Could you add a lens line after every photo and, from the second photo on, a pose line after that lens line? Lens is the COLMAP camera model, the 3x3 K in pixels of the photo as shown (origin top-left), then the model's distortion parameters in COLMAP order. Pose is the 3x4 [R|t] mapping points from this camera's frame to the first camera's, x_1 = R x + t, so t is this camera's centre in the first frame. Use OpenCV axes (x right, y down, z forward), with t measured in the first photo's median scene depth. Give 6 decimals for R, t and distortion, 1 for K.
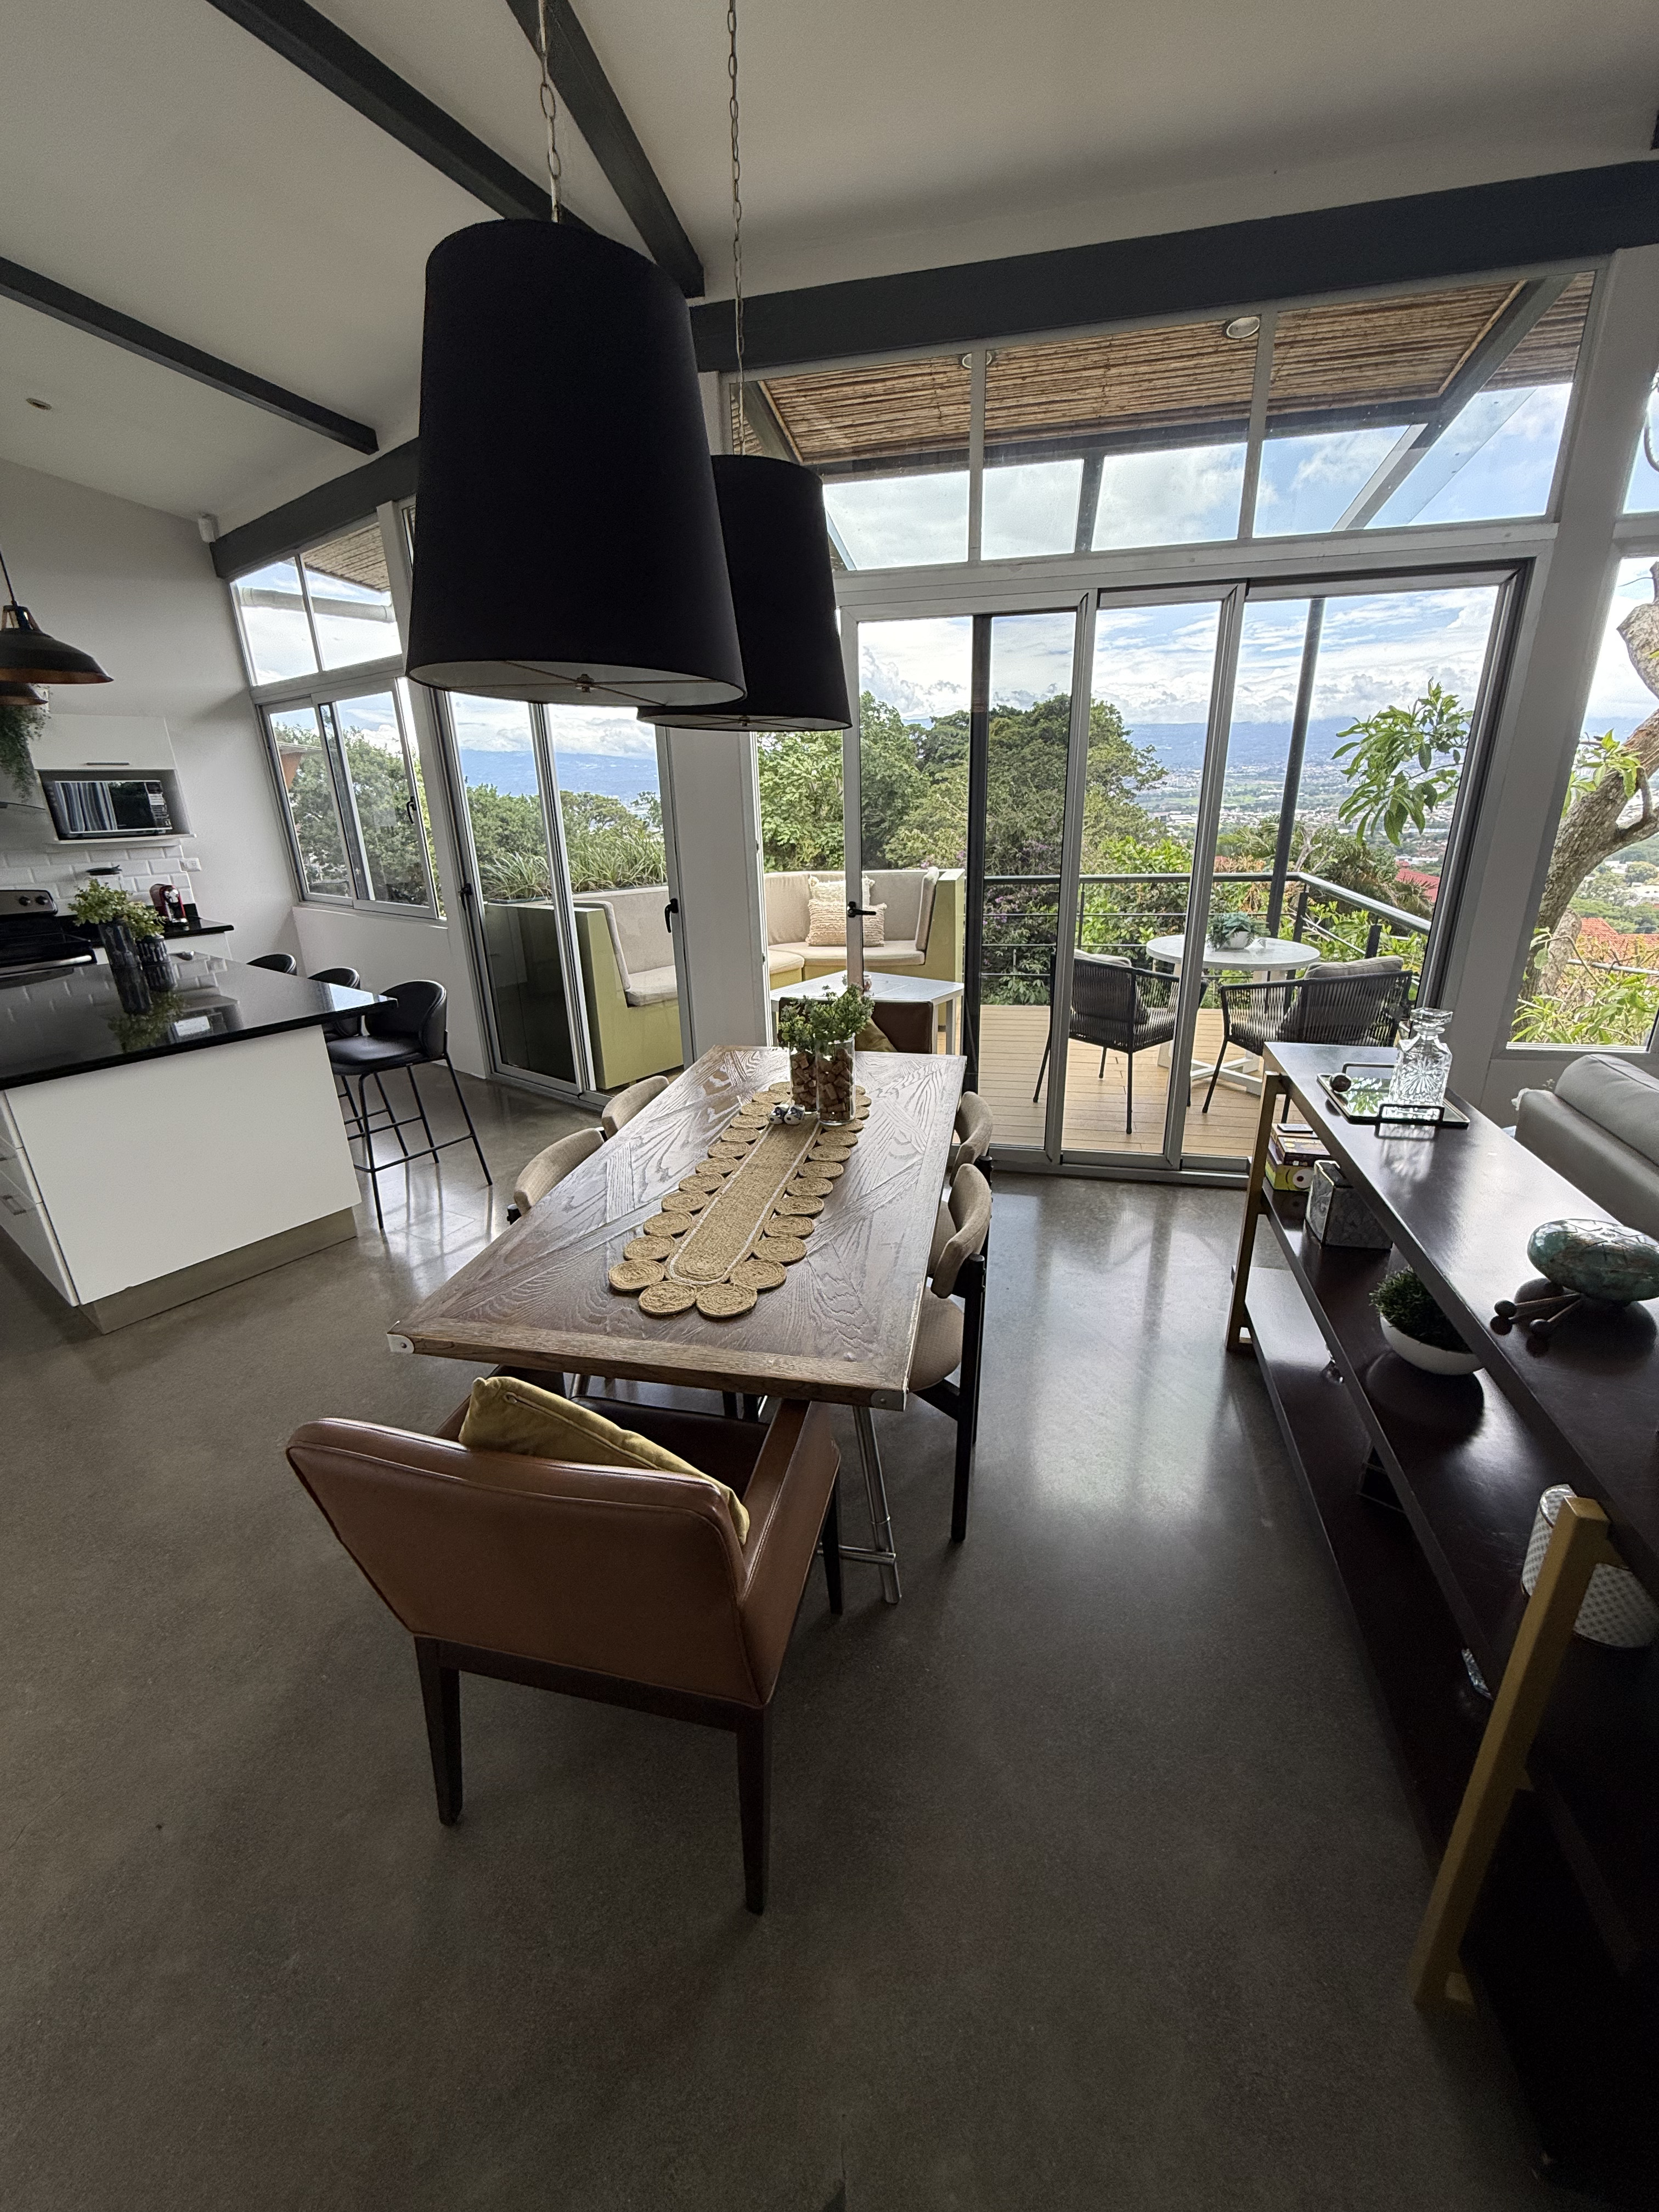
lens RADIAL K [[880.3, 0, 828.7], [0, 880.3, 1099.0], [0, 0, 1]] dist [0.000346, -0.000284]
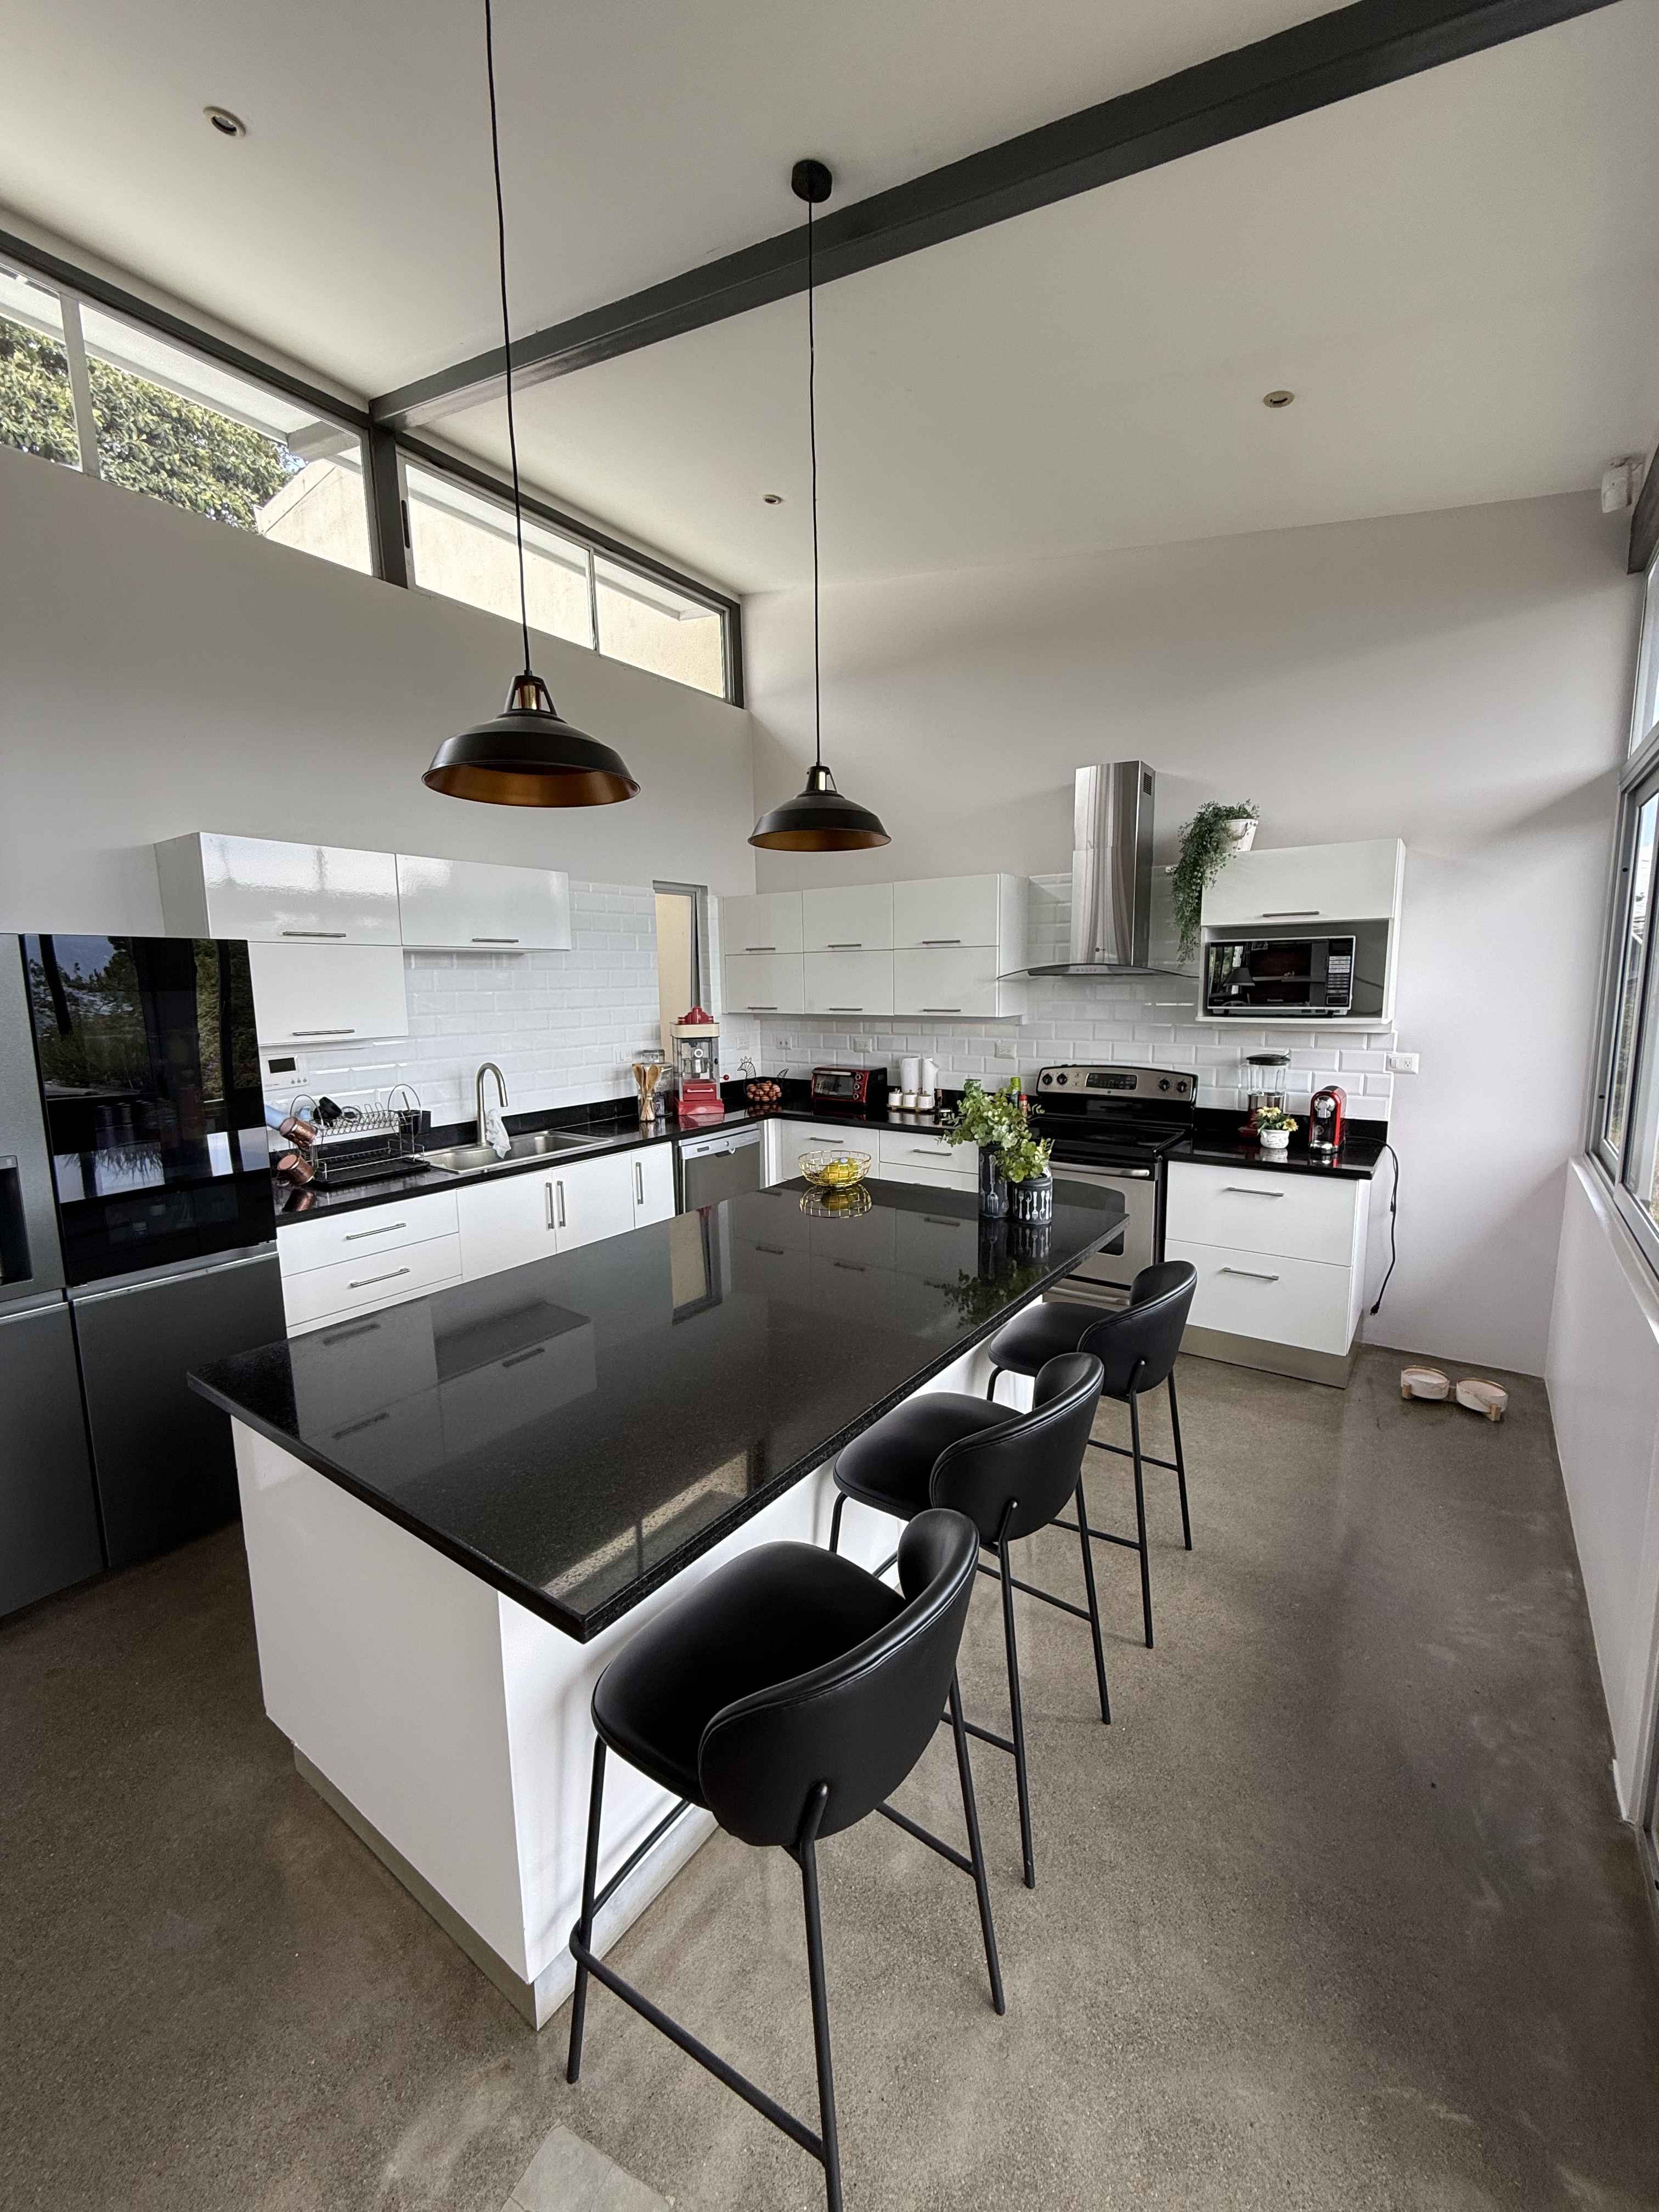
lens RADIAL K [[880.3, 0, 829.7], [0, 880.3, 1098.0], [0, 0, 1]] dist [0.000346, -0.000284]
pose [[0.041114, 0.163298, -0.985720, -0.133348], [-0.318776, 0.937140, 0.141954, -0.223068], [0.946938, 0.308388, 0.090585, 0.623995]]
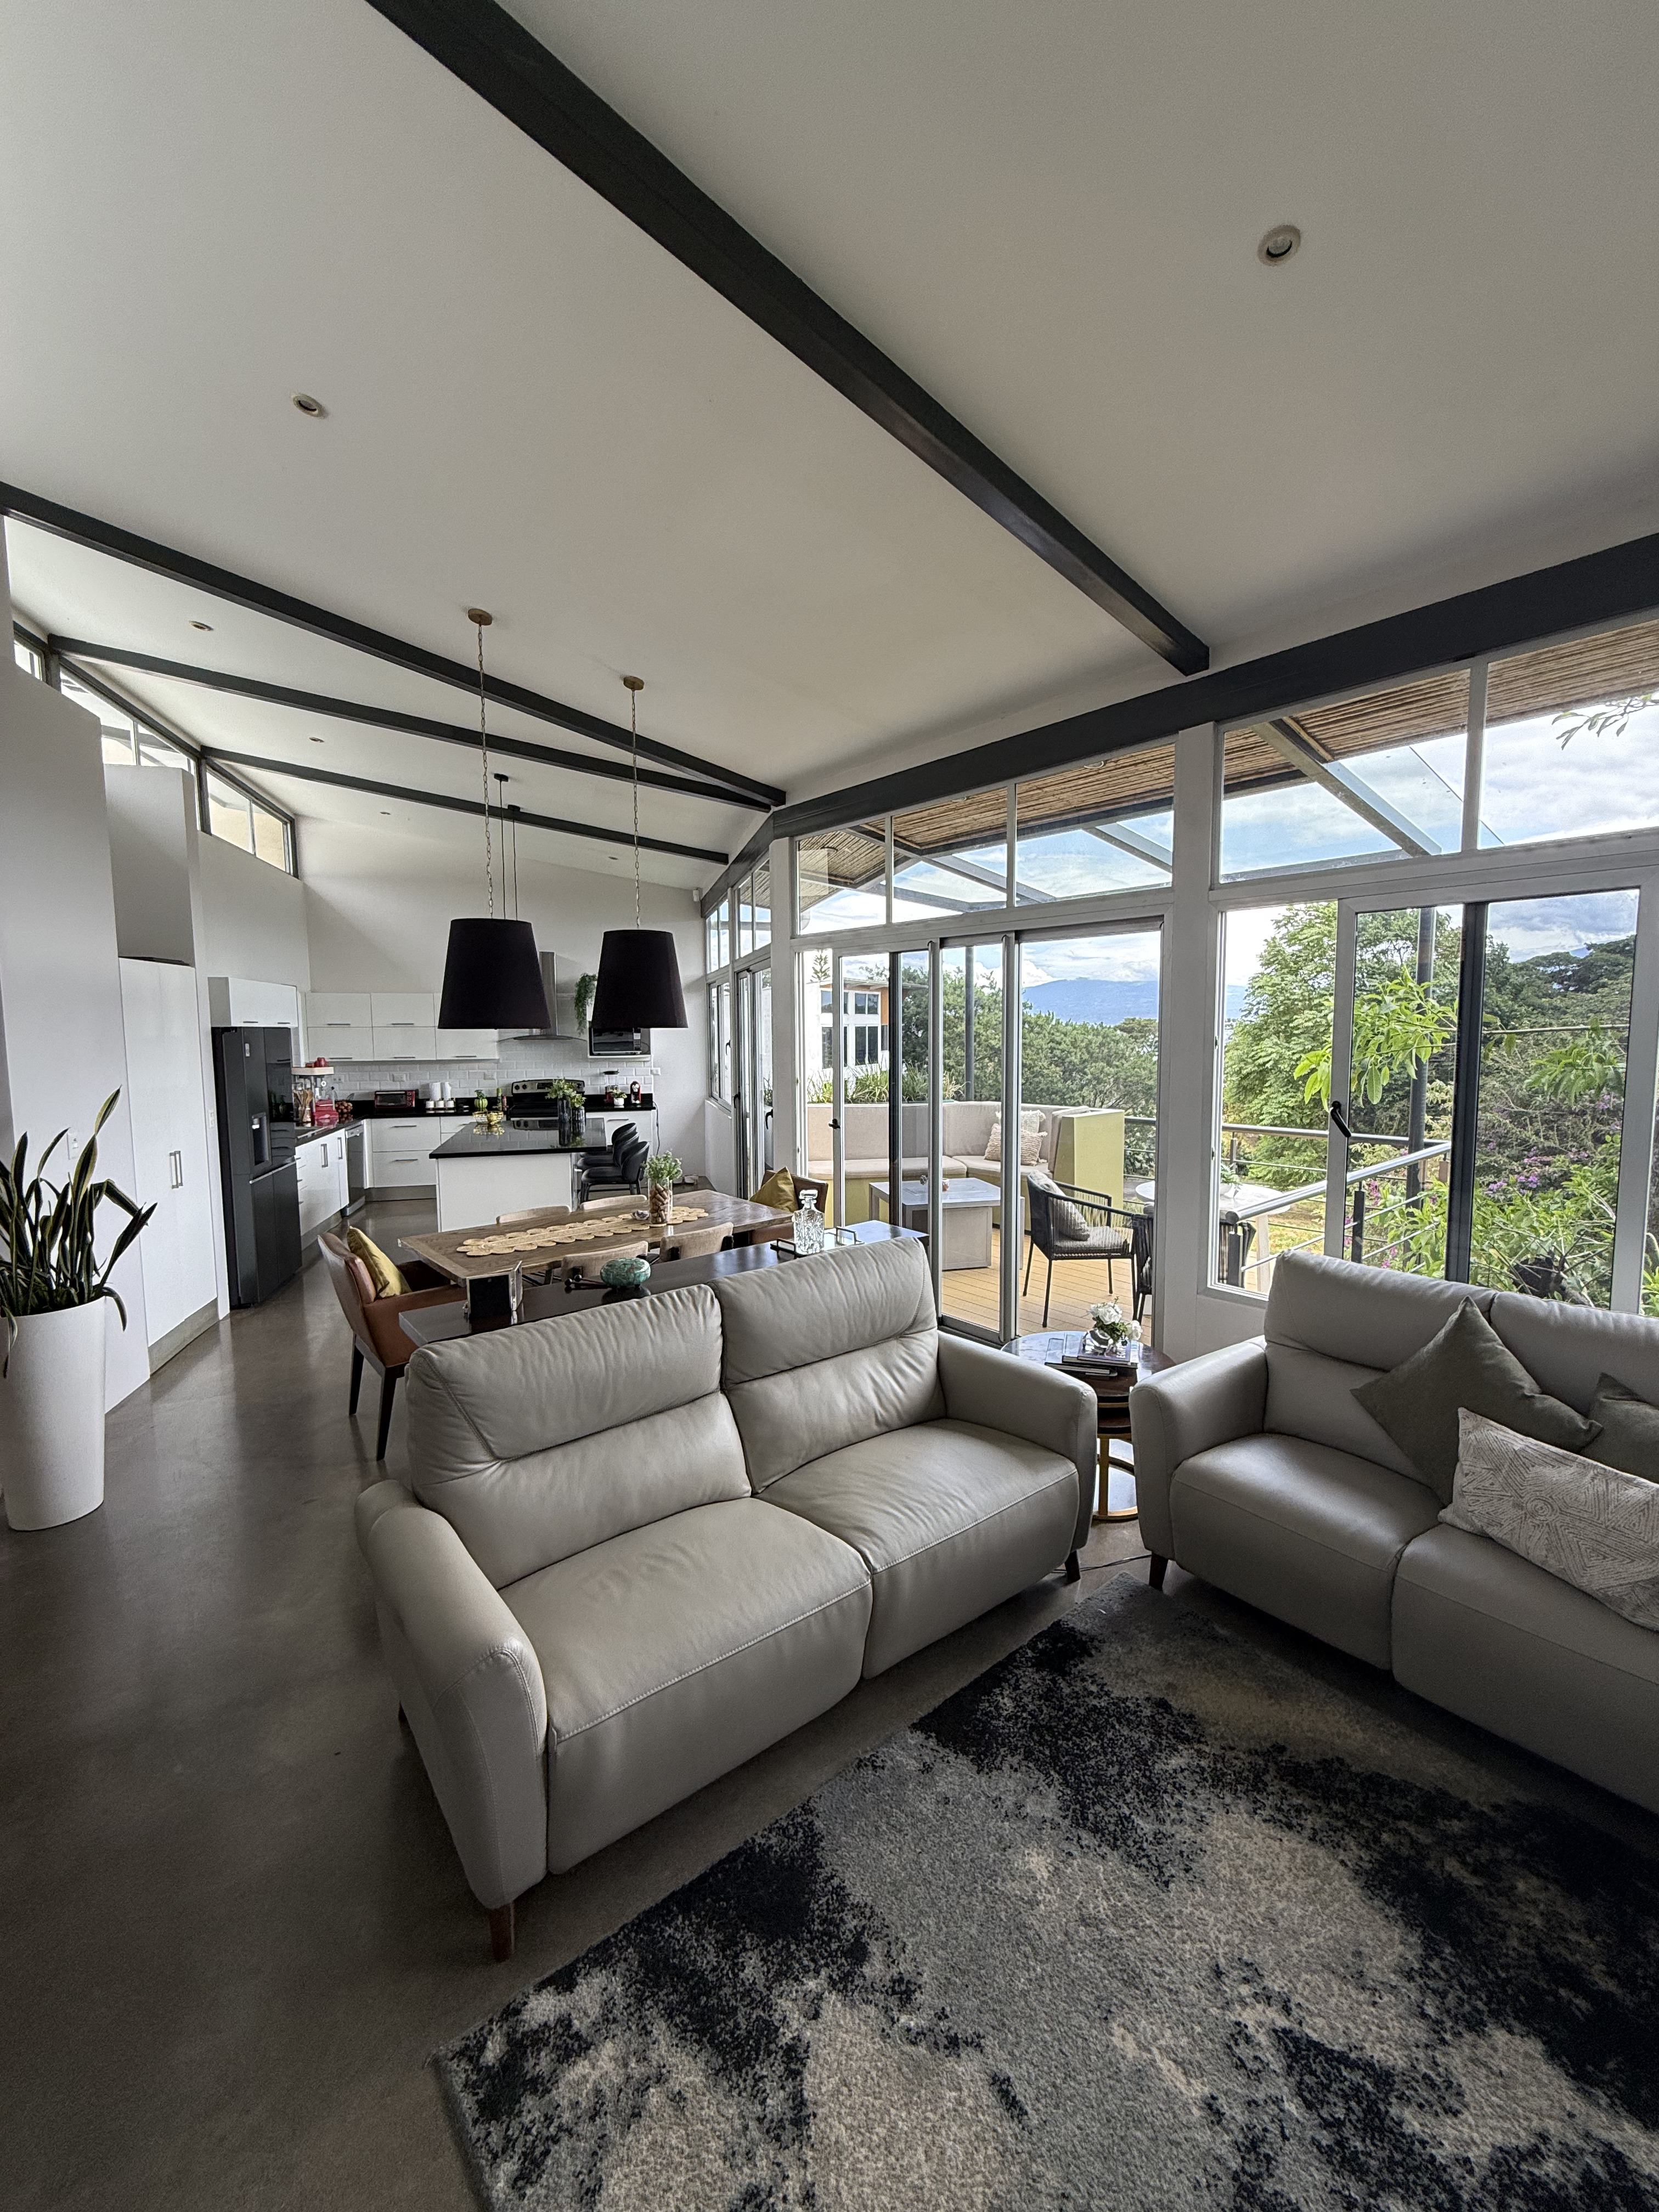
lens RADIAL K [[880.3, 0, 831.2], [0, 880.3, 1100.3], [0, 0, 1]] dist [0.000346, -0.000284]
pose [[0.798067, 0.073379, -0.598085, 0.645363], [-0.214933, 0.961934, -0.168781, 0.004844], [0.562933, 0.263246, 0.783459, -0.155733]]
